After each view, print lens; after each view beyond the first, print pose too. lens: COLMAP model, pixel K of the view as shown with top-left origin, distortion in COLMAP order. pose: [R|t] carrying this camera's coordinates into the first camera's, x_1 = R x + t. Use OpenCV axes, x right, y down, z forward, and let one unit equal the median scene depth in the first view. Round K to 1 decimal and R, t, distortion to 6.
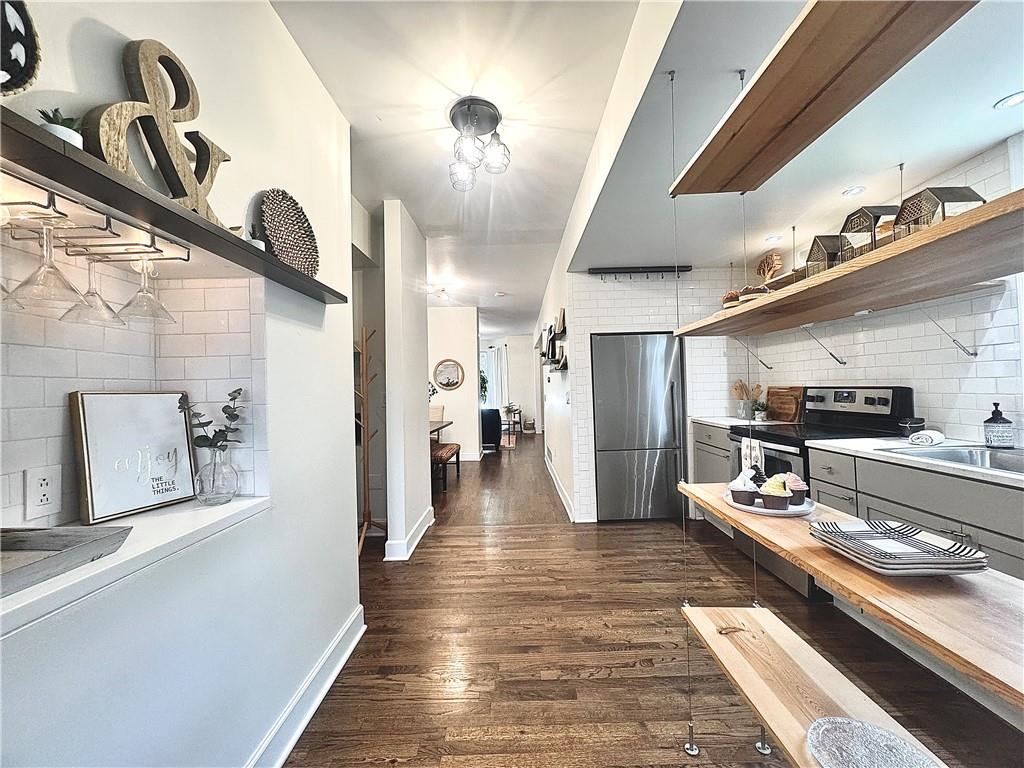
lens RADIAL K [[407.0, 0, 514.2], [0, 407.0, 383.1], [0, 0, 1]] dist [-0.002642, 0.001206]
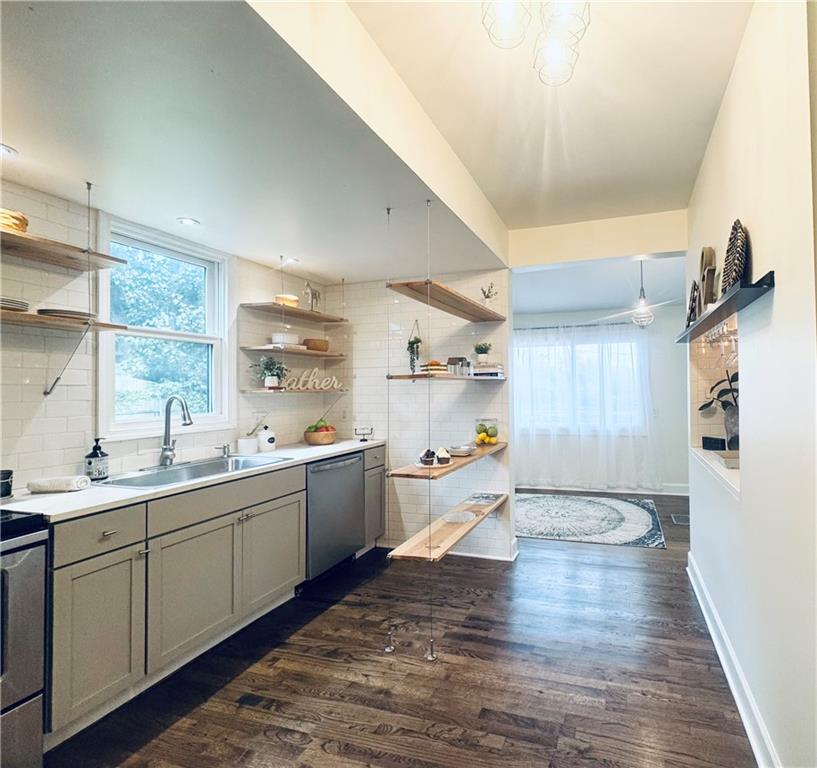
lens RADIAL K [[407.0, 0, 511.9], [0, 407.0, 385.9], [0, 0, 1]] dist [-0.003113, 0.002169]
pose [[-0.964137, 0.044902, 0.261577, -0.174790], [0.038156, 0.998797, -0.030815, -0.015291], [-0.262646, -0.019729, -0.964690, 1.511696]]
